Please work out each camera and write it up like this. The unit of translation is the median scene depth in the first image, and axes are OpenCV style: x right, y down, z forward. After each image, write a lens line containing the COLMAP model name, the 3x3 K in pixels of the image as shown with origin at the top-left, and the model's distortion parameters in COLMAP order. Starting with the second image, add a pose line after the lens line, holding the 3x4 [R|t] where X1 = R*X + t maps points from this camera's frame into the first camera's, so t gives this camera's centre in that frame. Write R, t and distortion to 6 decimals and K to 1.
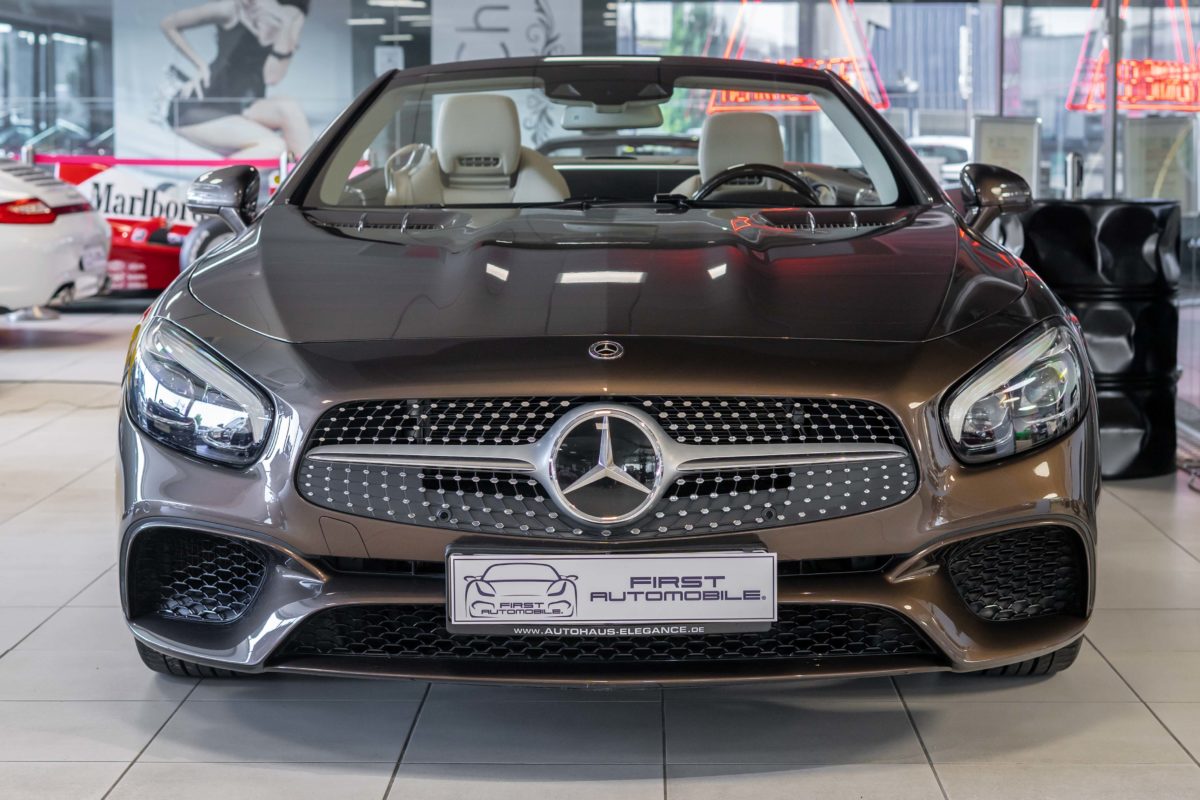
lens RADIAL K [[2092.2, 0, 598.9], [0, 2092.2, 404.2], [0, 0, 1]] dist [0.241405, 0.000000]
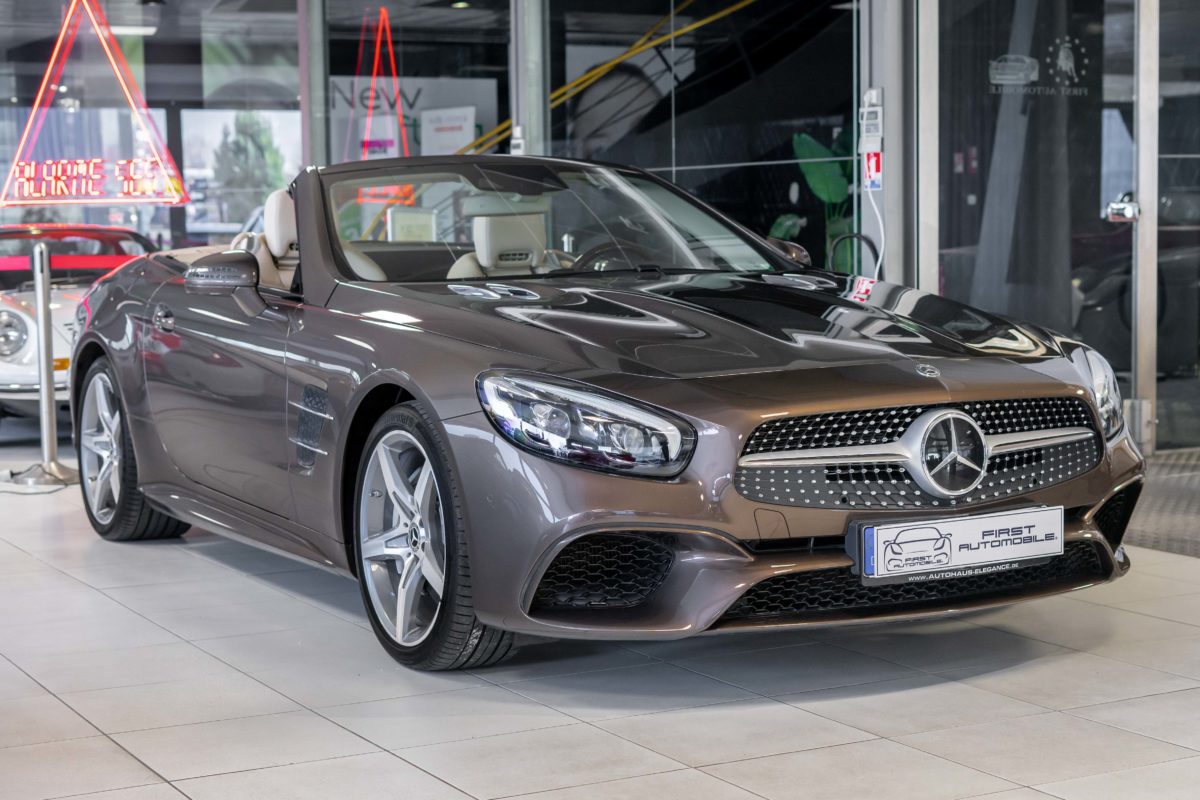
lens RADIAL K [[1926.6, 0, 604.3], [0, 1926.6, 400.2], [0, 0, 1]] dist [0.036224, 0.000000]
pose [[0.883862, -0.053968, 0.464623, -0.779600], [0.071254, 0.997263, -0.019713, 0.003228], [-0.462288, 0.050530, 0.885289, -0.017680]]
